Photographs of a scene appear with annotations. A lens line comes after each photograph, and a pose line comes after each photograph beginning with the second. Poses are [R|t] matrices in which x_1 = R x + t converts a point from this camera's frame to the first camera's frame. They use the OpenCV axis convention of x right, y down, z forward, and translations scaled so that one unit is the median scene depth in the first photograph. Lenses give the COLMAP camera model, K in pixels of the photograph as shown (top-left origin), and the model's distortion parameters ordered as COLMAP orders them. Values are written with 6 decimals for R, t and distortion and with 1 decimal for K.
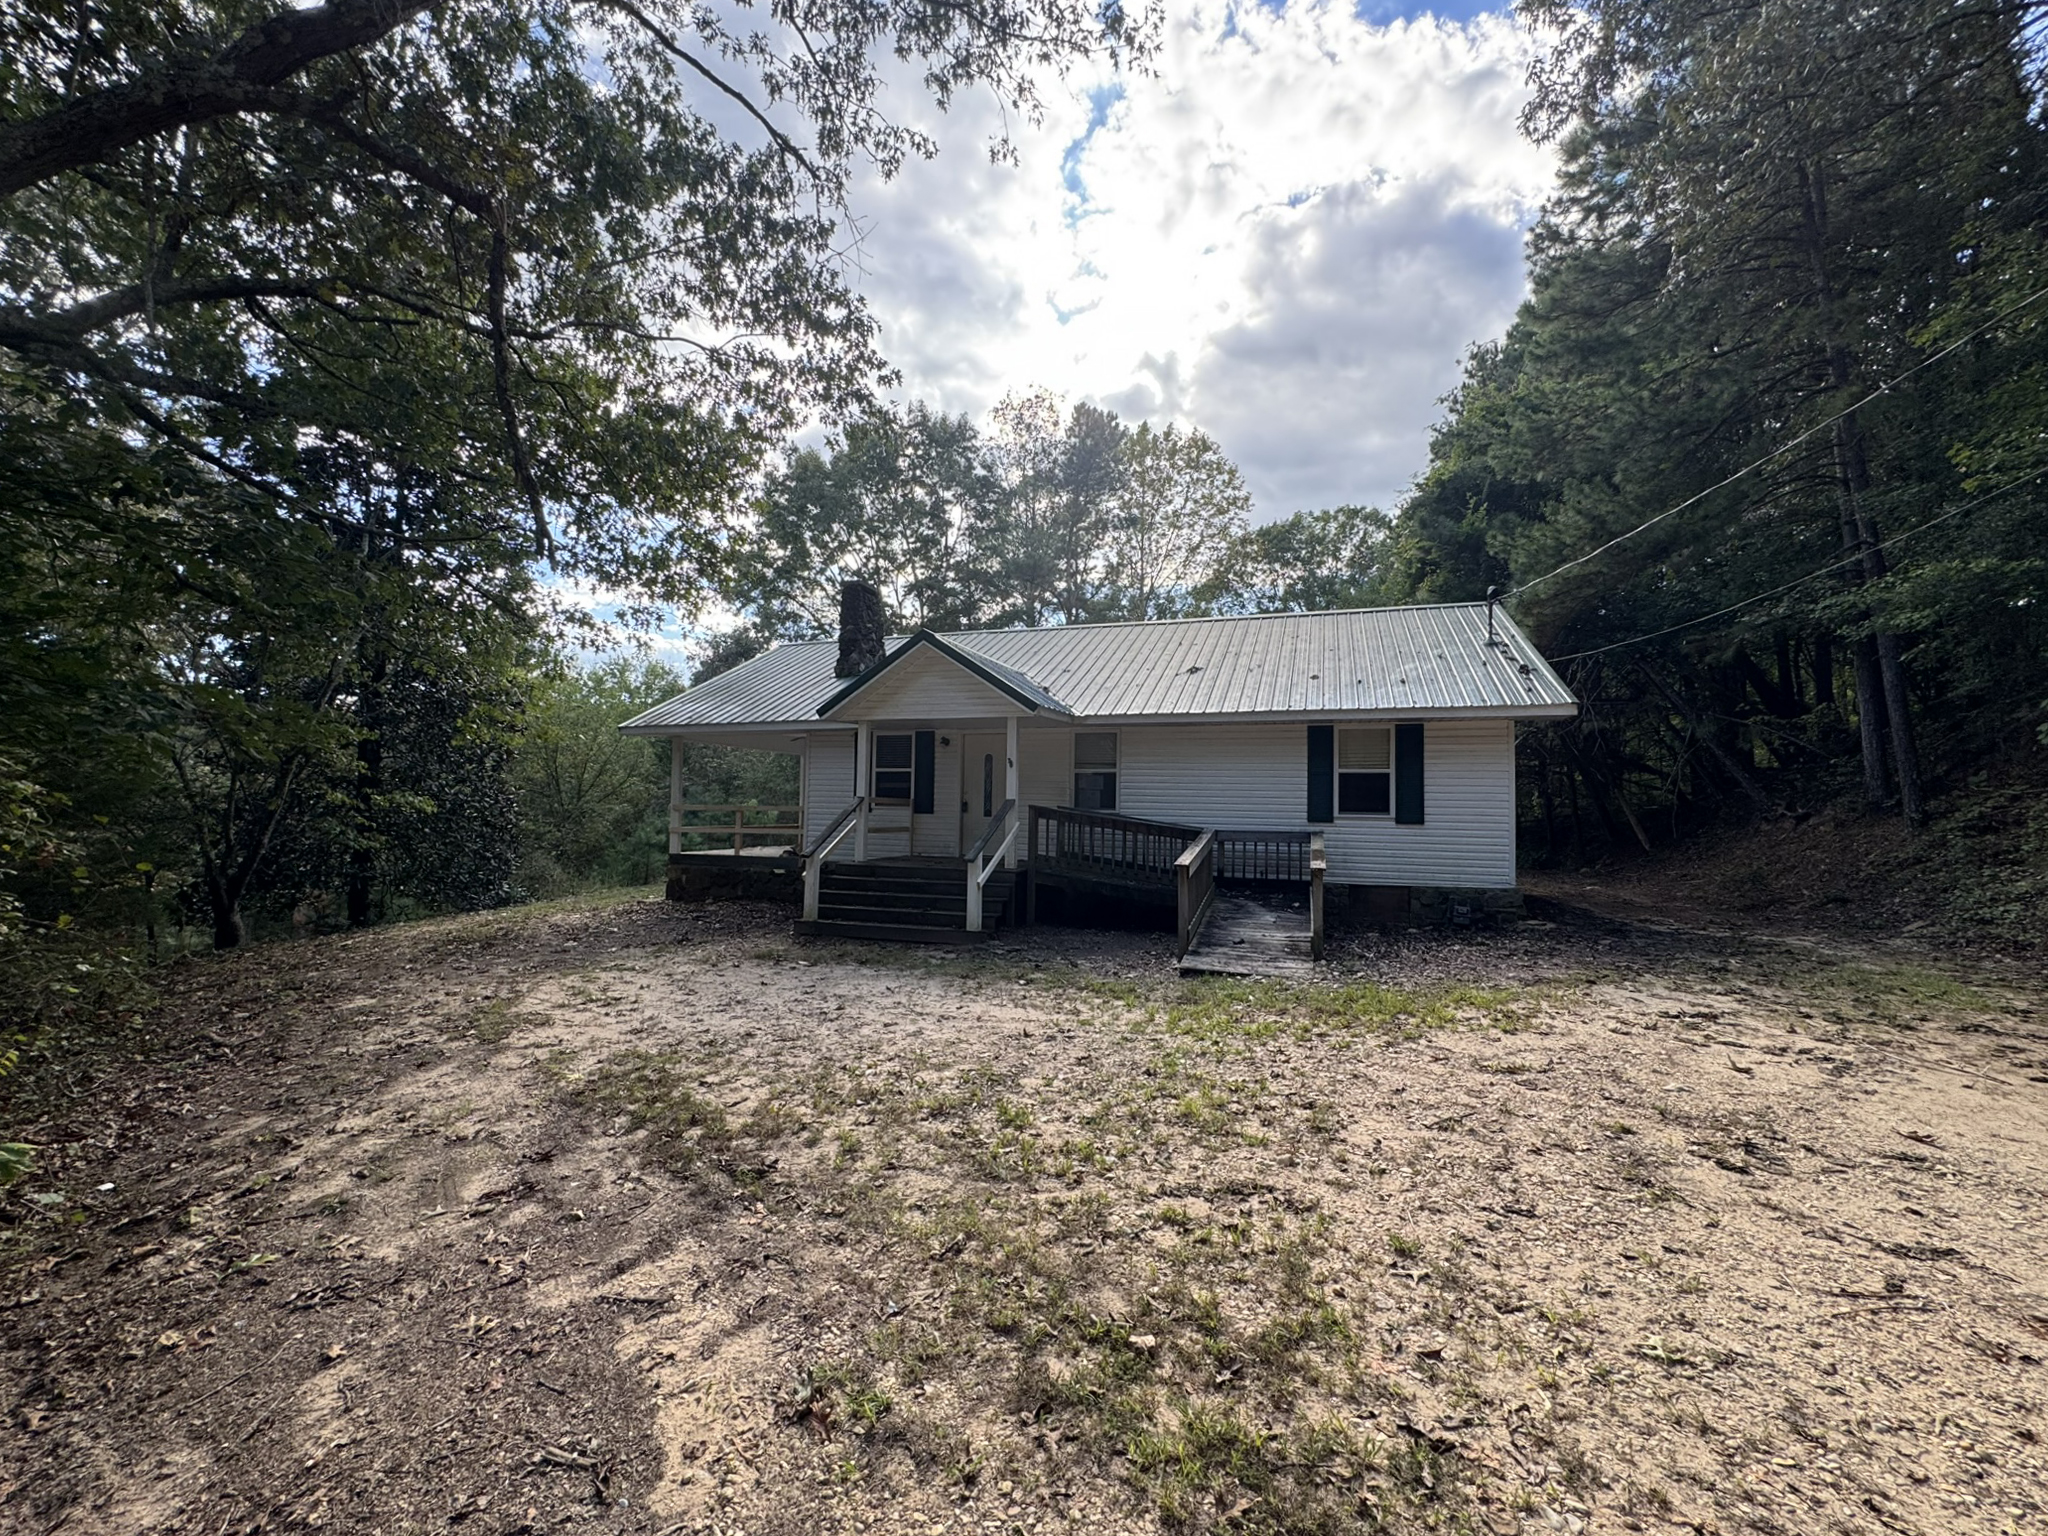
lens RADIAL K [[853.6, 0, 1024.0], [0, 853.6, 768.0], [0, 0, 1]] dist [-0.000337, -0.000246]
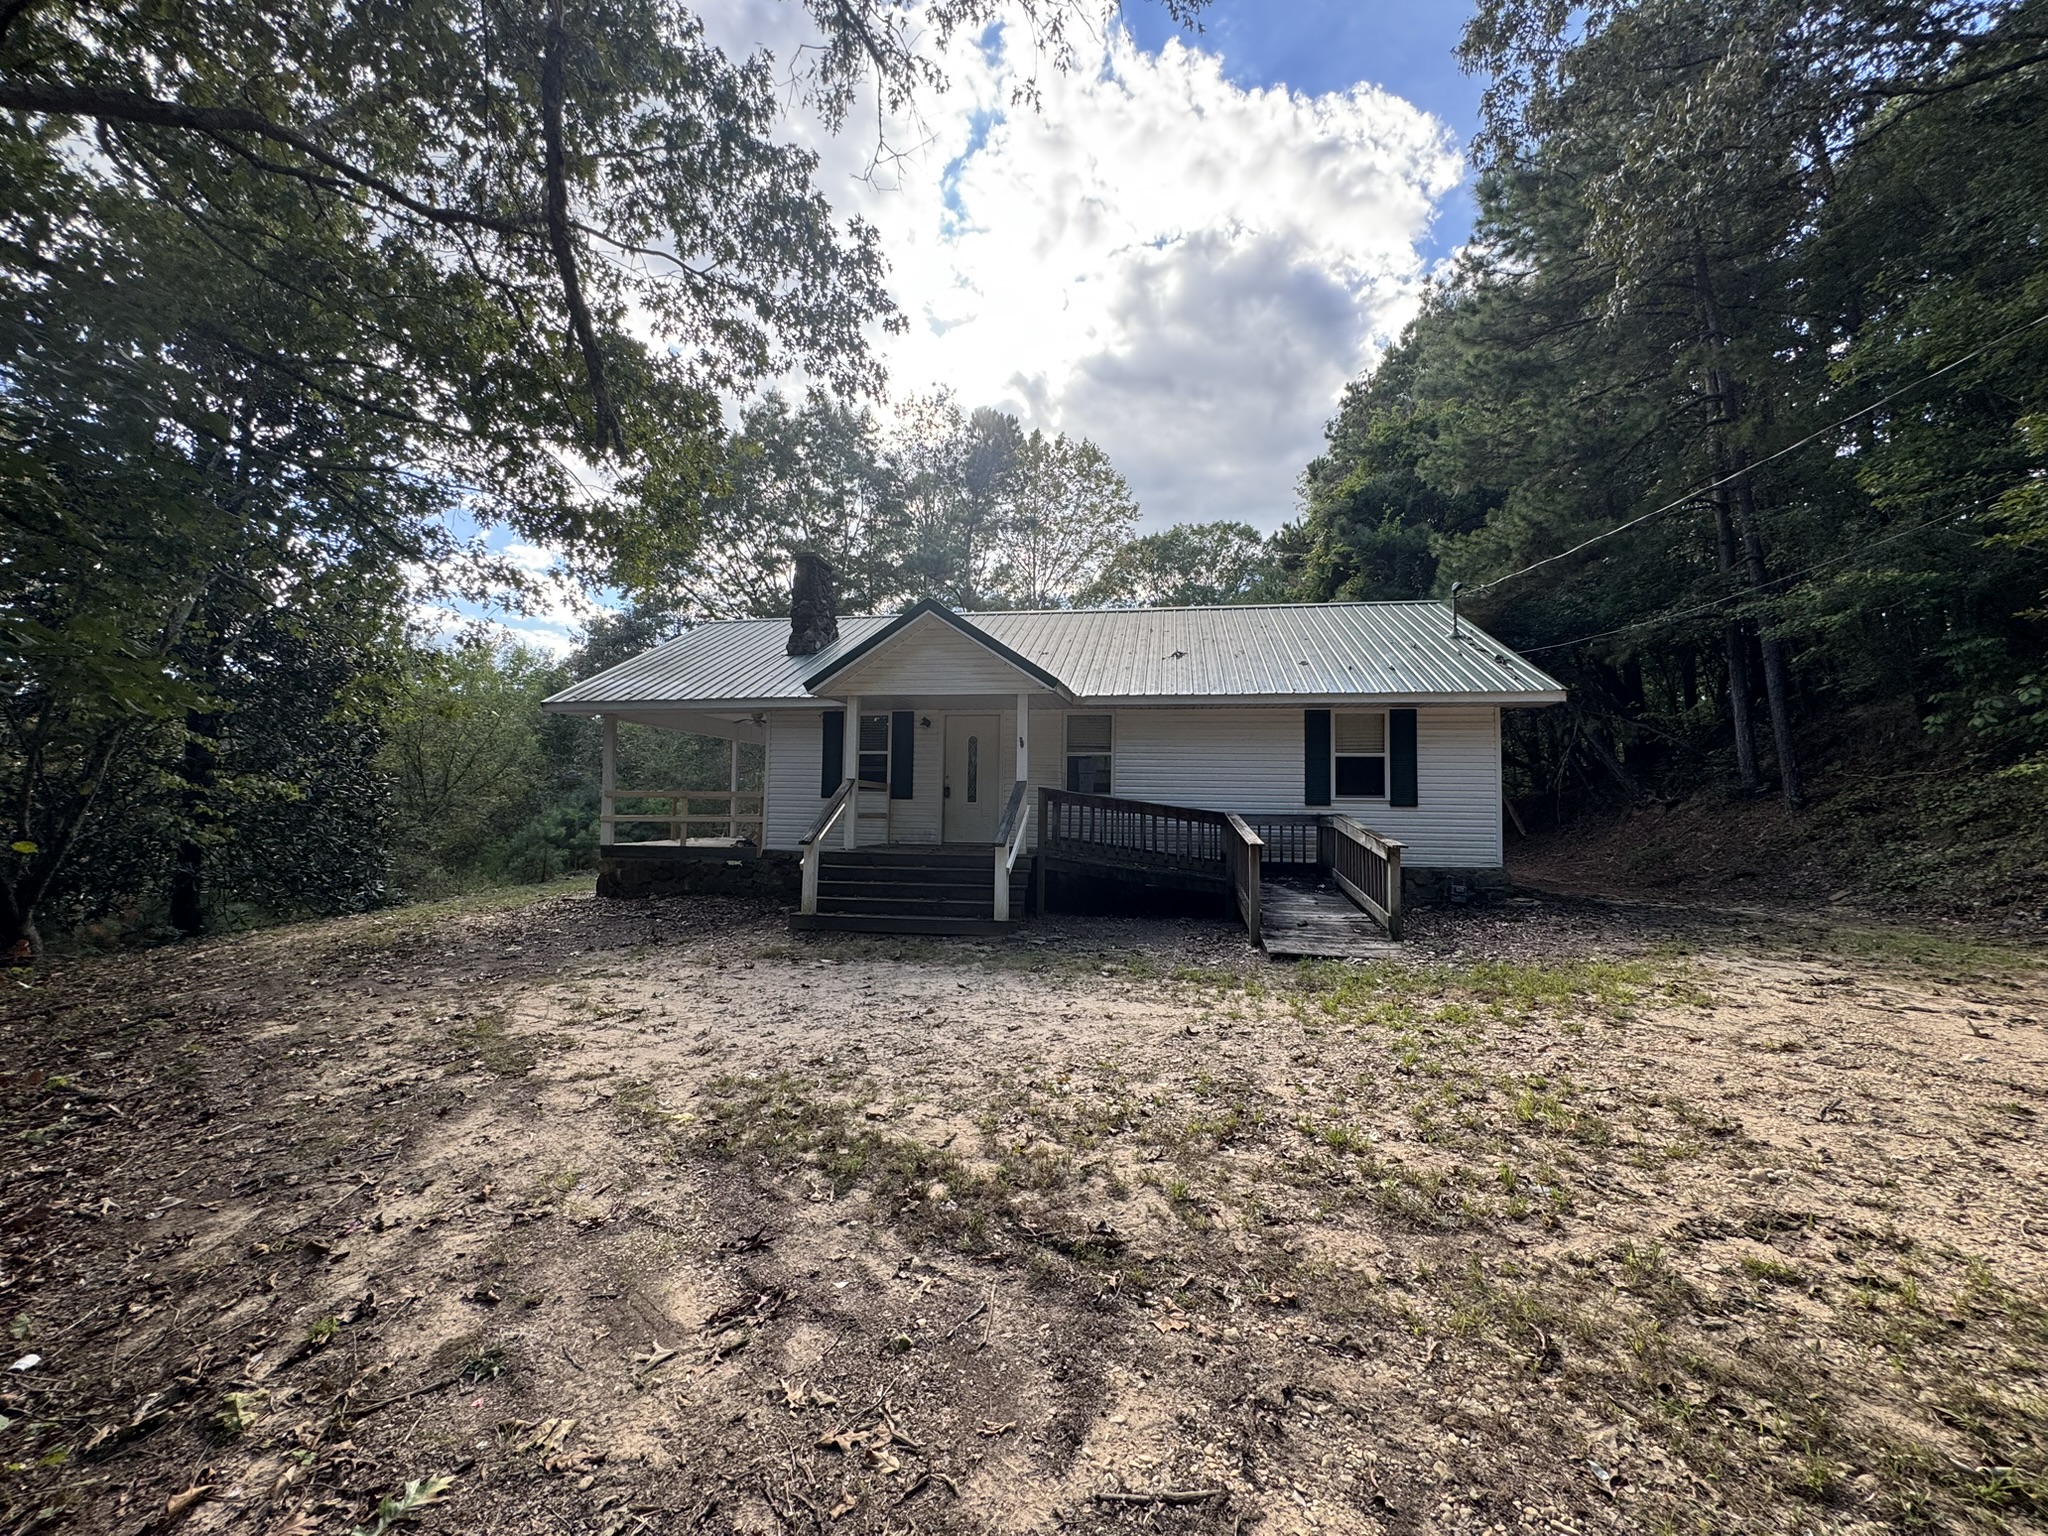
lens RADIAL K [[817.5, 0, 1019.5], [0, 817.5, 763.6], [0, 0, 1]] dist [-0.001811, 0.000384]
pose [[0.985937, 0.007107, 0.166967, -0.155434], [-0.006236, 0.999964, -0.005743, 0.020733], [-0.167002, 0.004621, 0.985946, 0.099692]]
